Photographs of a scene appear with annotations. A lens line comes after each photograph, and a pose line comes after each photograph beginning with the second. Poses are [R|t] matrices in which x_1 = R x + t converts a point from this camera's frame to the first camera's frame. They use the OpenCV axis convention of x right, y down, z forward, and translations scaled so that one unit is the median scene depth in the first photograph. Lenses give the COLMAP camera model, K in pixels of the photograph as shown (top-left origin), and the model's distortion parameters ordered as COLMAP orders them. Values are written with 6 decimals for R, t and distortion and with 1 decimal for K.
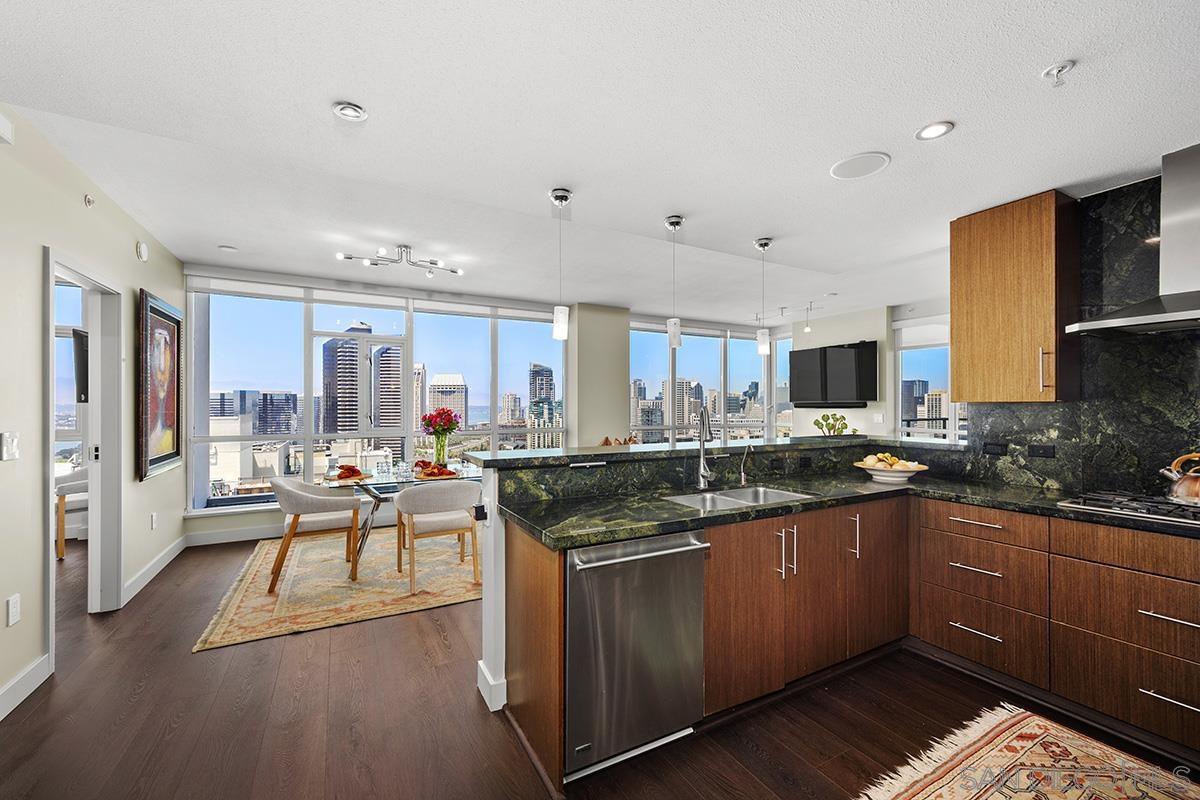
lens RADIAL K [[482.3, 0, 595.3], [0, 482.3, 406.4], [0, 0, 1]] dist [-0.000461, -0.001883]
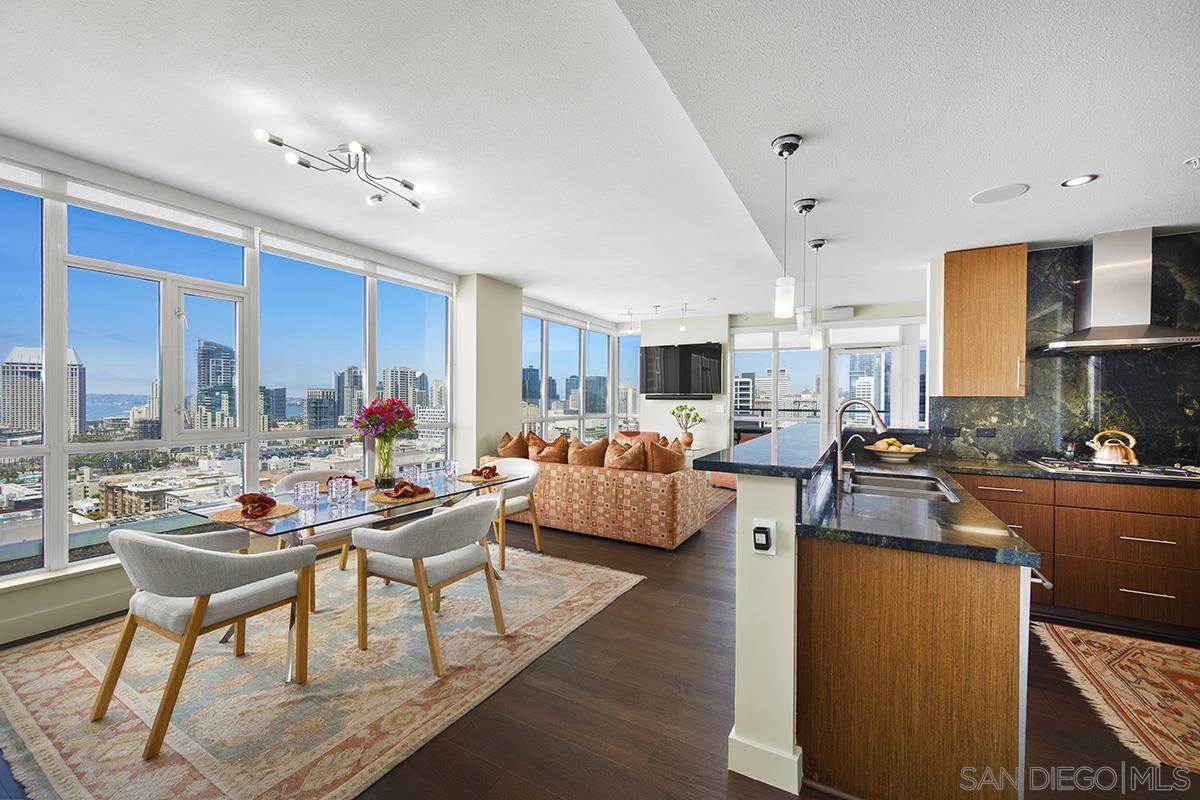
lens RADIAL K [[482.3, 0, 595.2], [0, 482.3, 401.4], [0, 0, 1]] dist [-0.000461, -0.001883]
pose [[0.845358, 0.002569, 0.534193, -0.514524], [-0.006774, 0.999960, 0.005911, 0.002661], [-0.534157, -0.008615, 0.845342, 0.301175]]
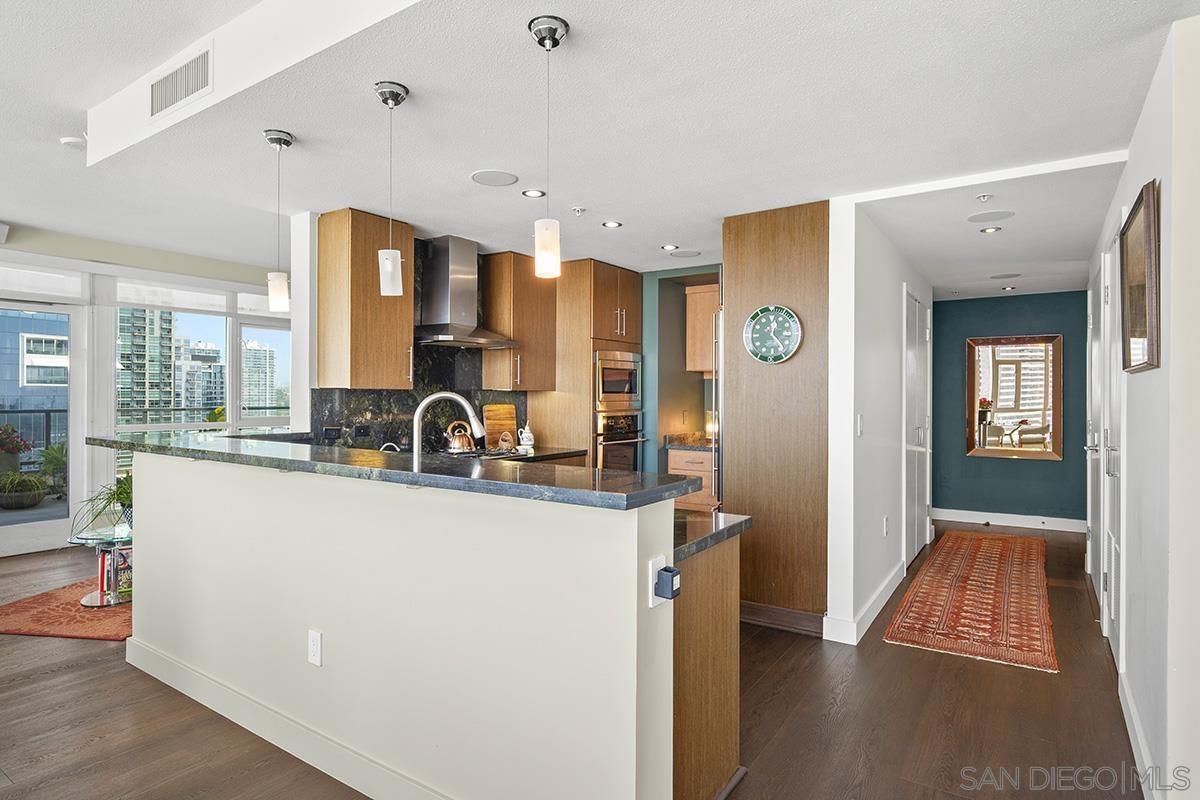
lens RADIAL K [[663.2, 0, 600.5], [0, 663.2, 396.9], [0, 0, 1]] dist [-0.011657, 0.000427]
pose [[-0.473476, -0.004405, 0.880796, -0.523576], [-0.004832, 0.999985, 0.002404, 0.002547], [-0.880794, -0.003118, -0.473490, 0.864302]]
